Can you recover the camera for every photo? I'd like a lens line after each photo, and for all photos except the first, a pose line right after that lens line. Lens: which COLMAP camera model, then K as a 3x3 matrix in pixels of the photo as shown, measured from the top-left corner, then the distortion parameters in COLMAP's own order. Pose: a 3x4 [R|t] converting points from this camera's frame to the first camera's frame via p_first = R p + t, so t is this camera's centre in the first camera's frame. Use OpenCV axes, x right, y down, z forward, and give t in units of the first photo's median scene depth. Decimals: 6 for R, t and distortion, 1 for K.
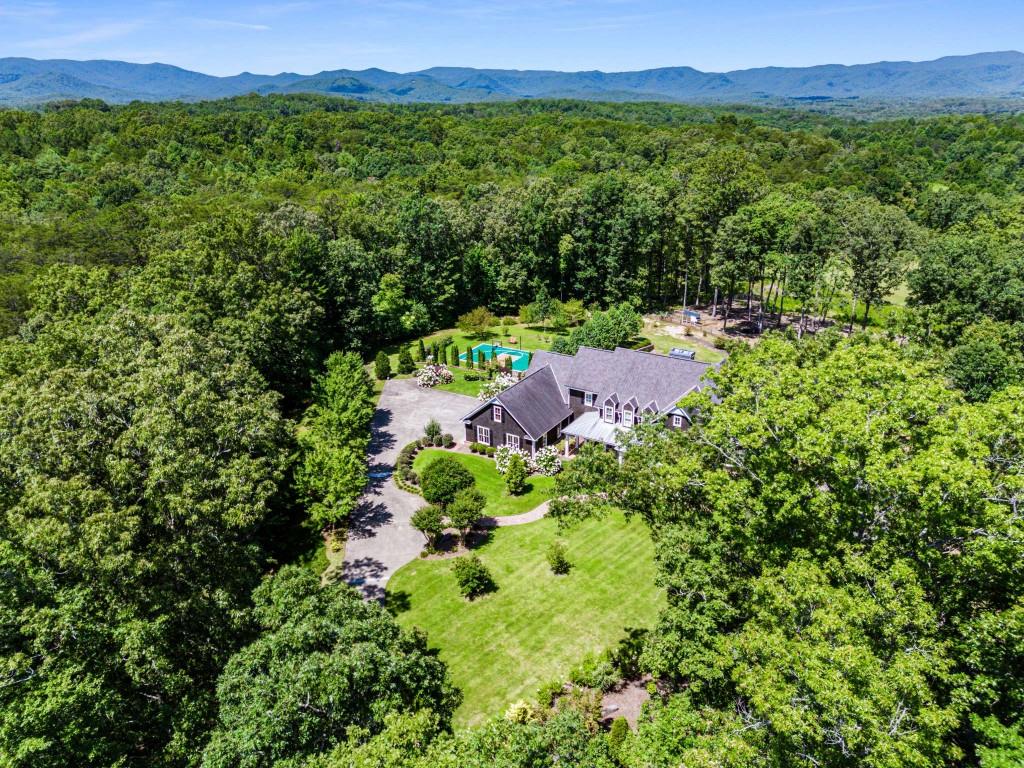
lens RADIAL K [[726.6, 0, 511.0], [0, 726.6, 385.8], [0, 0, 1]] dist [0.061846, -0.046354]
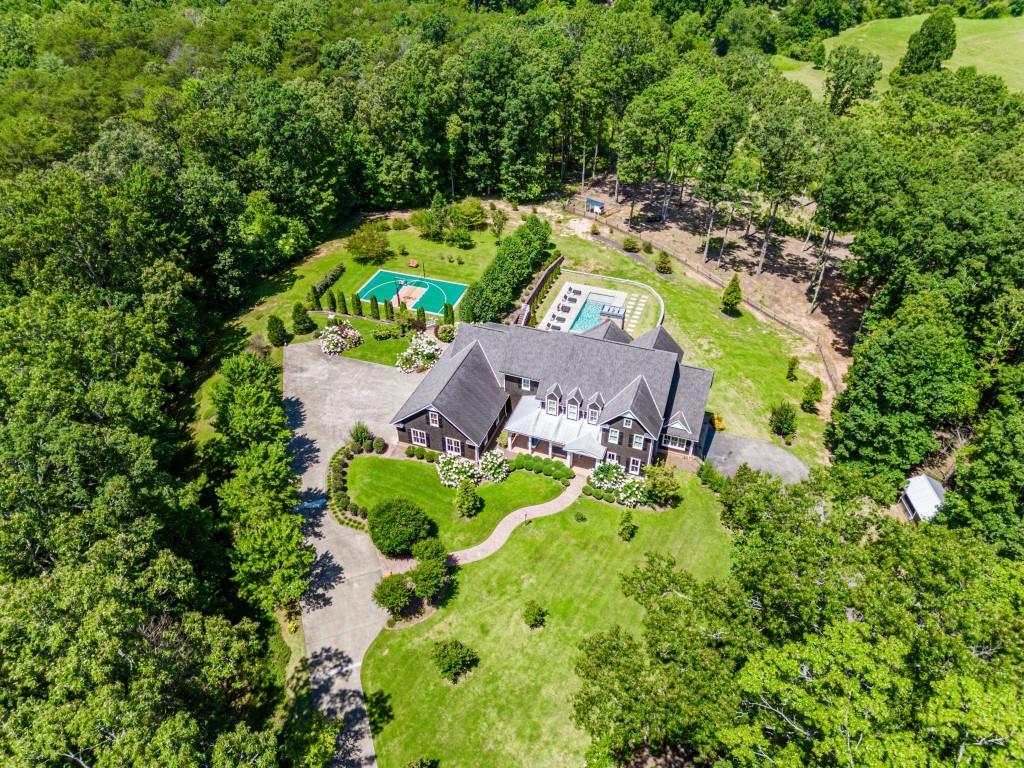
lens RADIAL K [[726.6, 0, 517.8], [0, 726.6, 388.0], [0, 0, 1]] dist [0.061846, -0.046354]
pose [[0.978076, -0.120731, 0.169678, -0.042410], [0.068061, 0.955373, 0.287453, -0.165814], [-0.196810, -0.269602, 0.942645, 0.079336]]
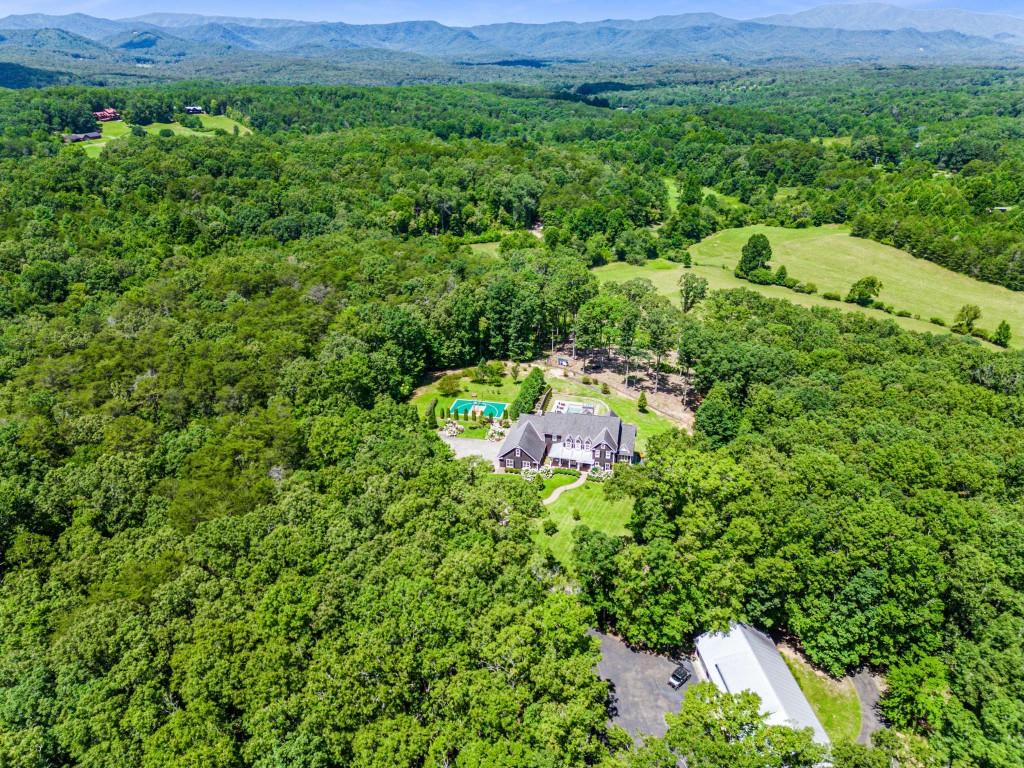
lens RADIAL K [[726.6, 0, 513.6], [0, 726.6, 387.9], [0, 0, 1]] dist [0.061846, -0.046354]
pose [[0.949137, -0.130398, 0.286594, -0.390847], [0.112199, 0.990532, 0.079106, -0.202235], [-0.294196, -0.042927, 0.954781, -0.634763]]
